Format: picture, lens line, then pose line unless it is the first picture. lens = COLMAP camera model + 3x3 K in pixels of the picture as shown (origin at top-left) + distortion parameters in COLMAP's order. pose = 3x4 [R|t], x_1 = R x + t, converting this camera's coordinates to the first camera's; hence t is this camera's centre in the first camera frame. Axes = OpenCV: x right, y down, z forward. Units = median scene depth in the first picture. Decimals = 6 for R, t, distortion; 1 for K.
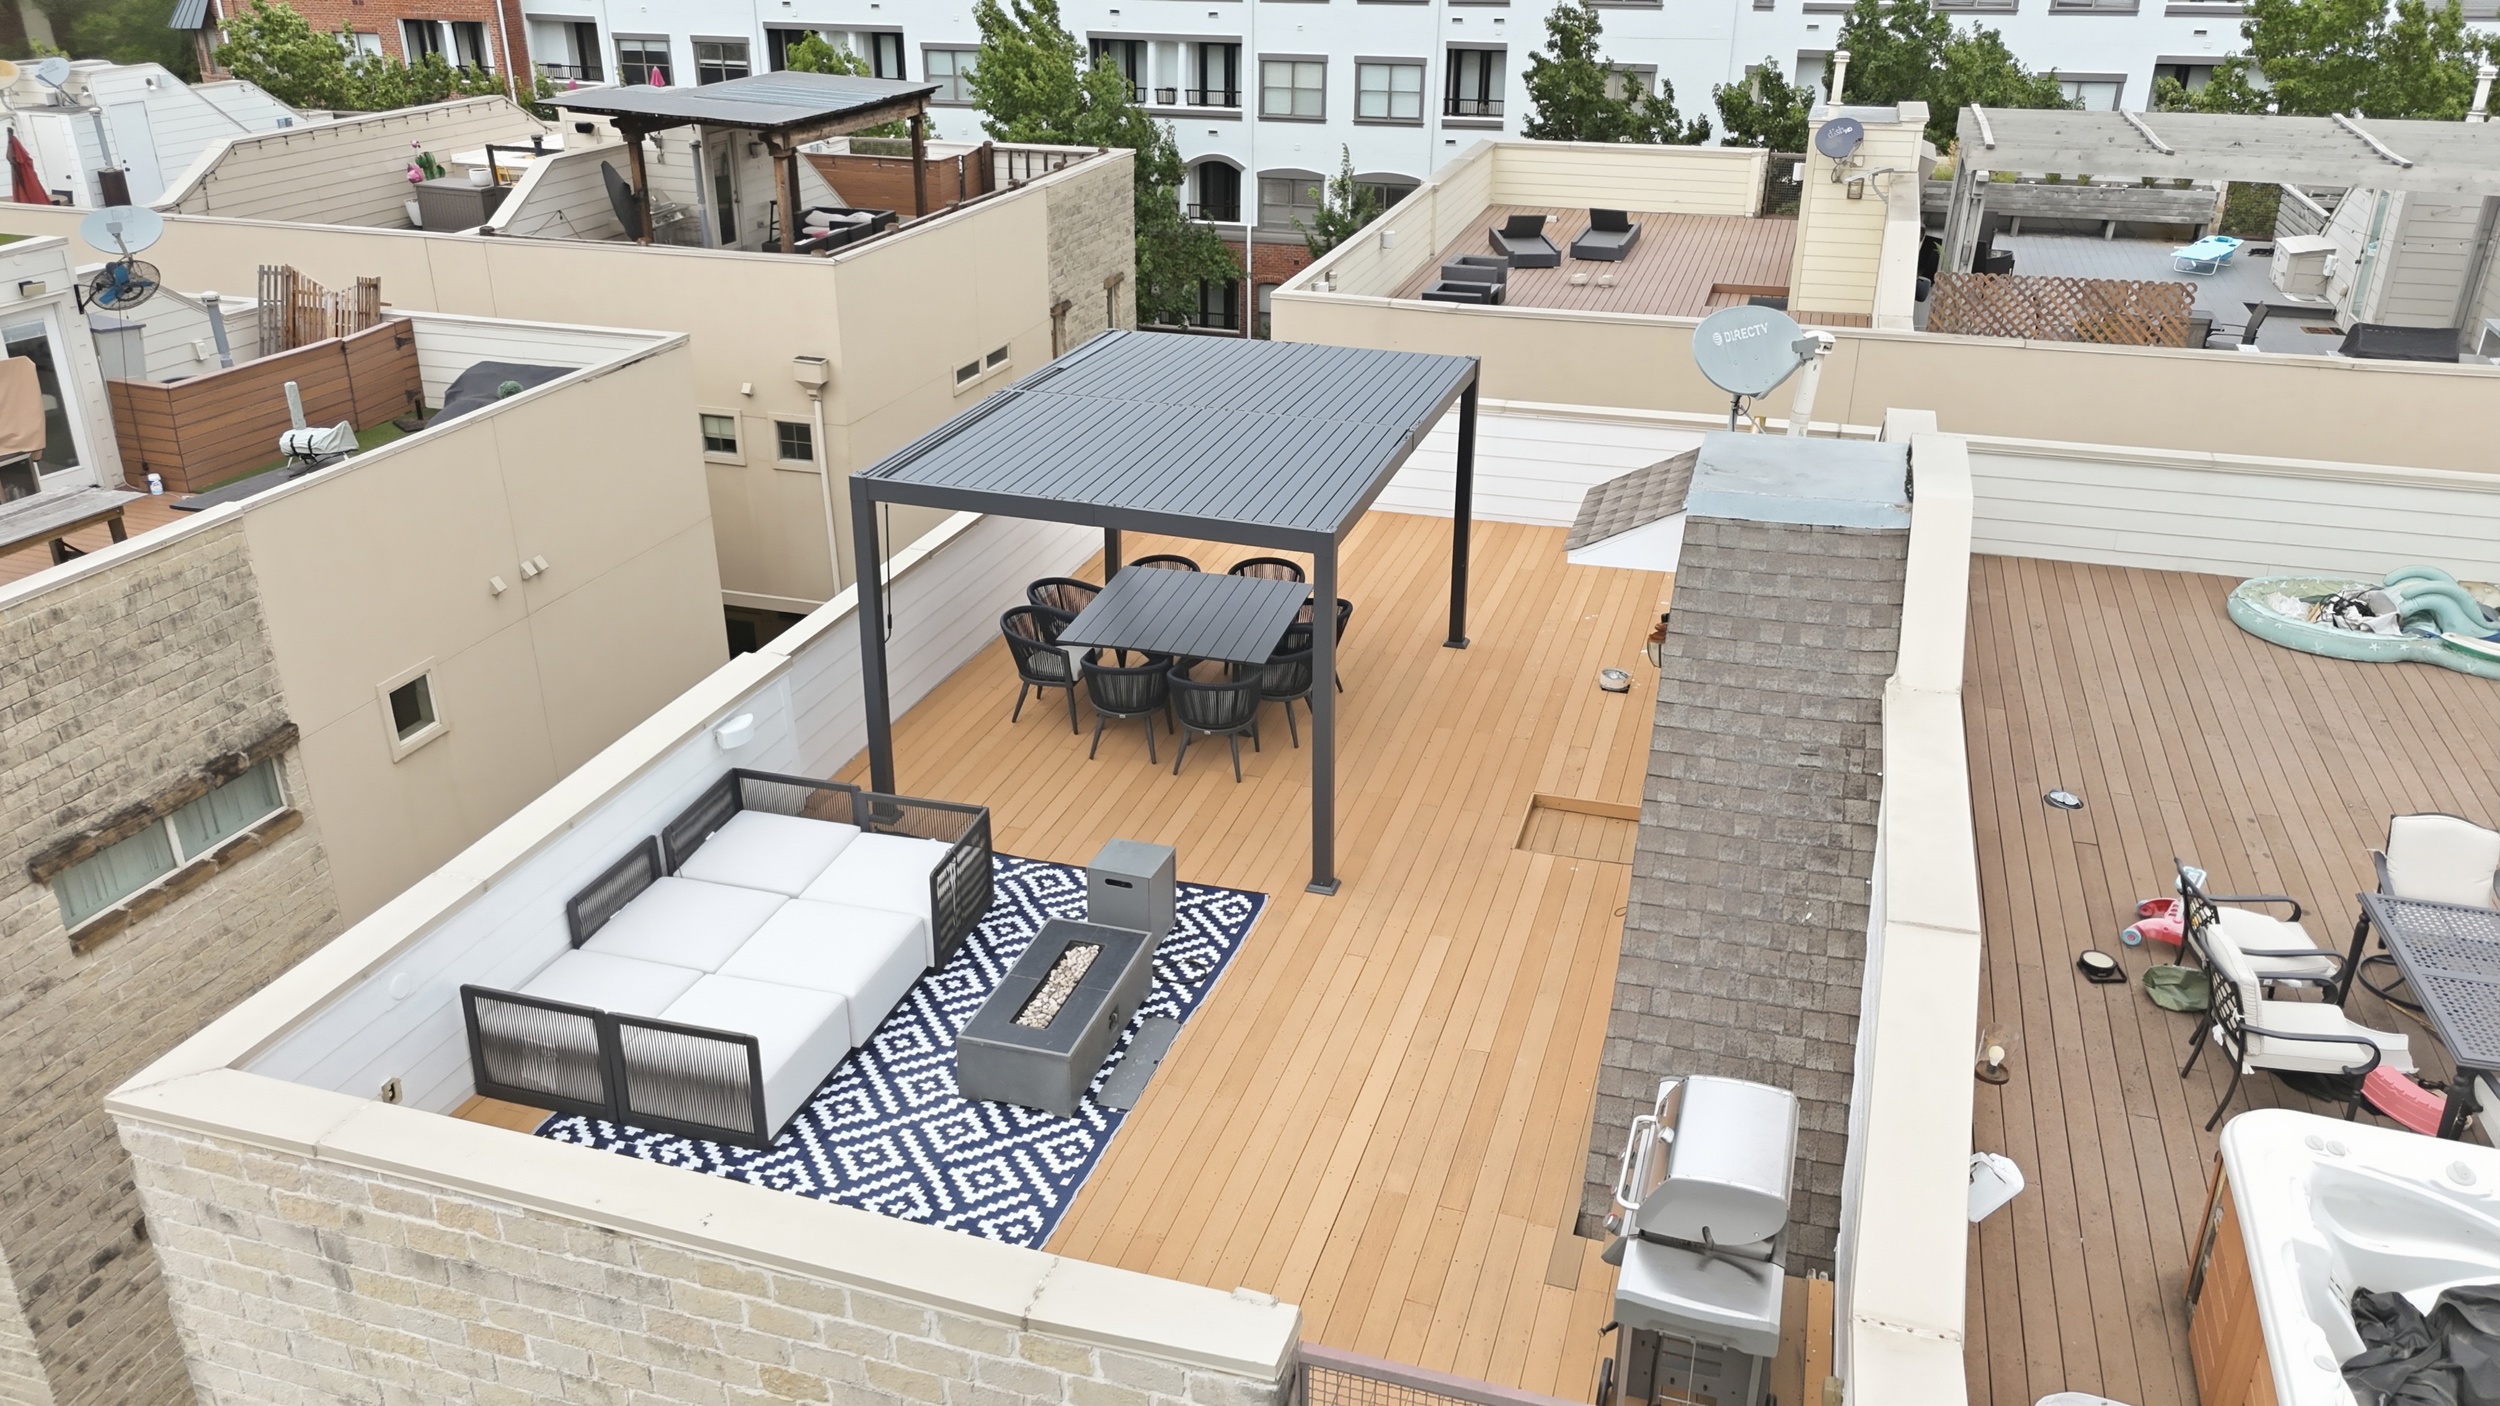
lens RADIAL K [[1838.0, 0, 1242.0], [0, 1838.0, 719.9], [0, 0, 1]] dist [0.065752, -0.064834]
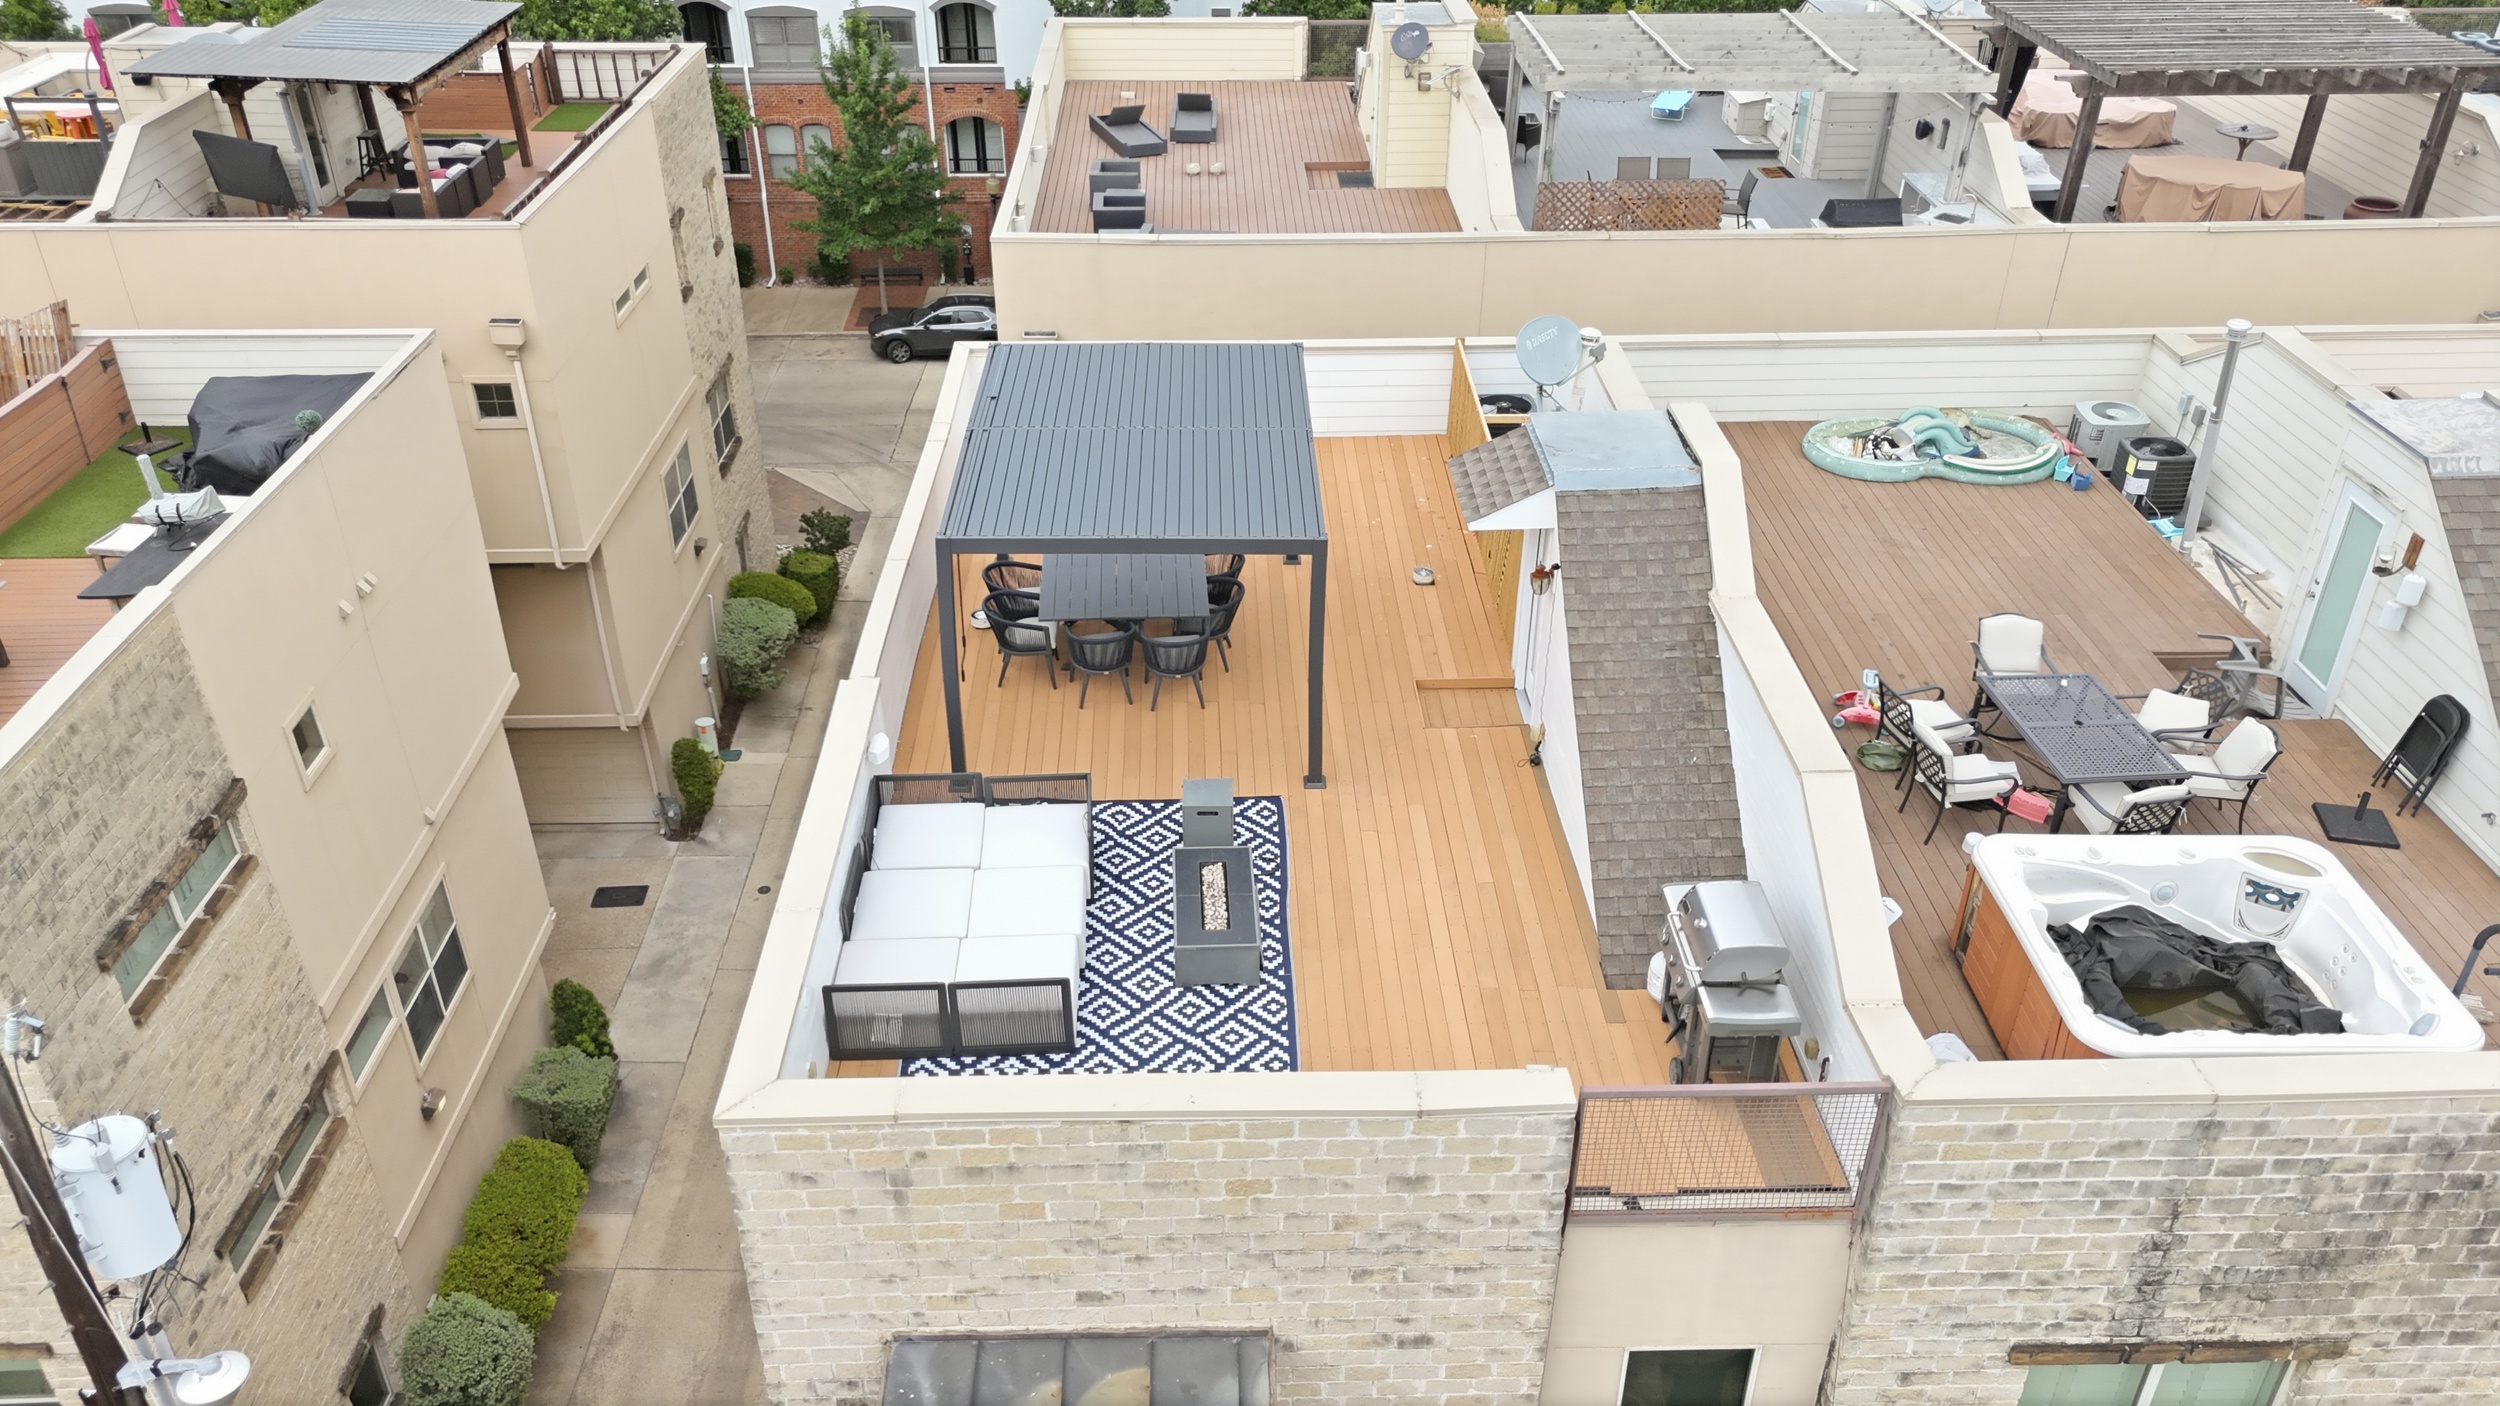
lens RADIAL K [[1819.0, 0, 1247.0], [0, 1819.0, 733.6], [0, 0, 1]] dist [0.115788, -0.192773]
pose [[0.945390, -0.174652, 0.275198, -0.414239], [0.136348, 0.978807, 0.152795, -0.177878], [-0.296052, -0.106928, 0.949168, -0.303125]]
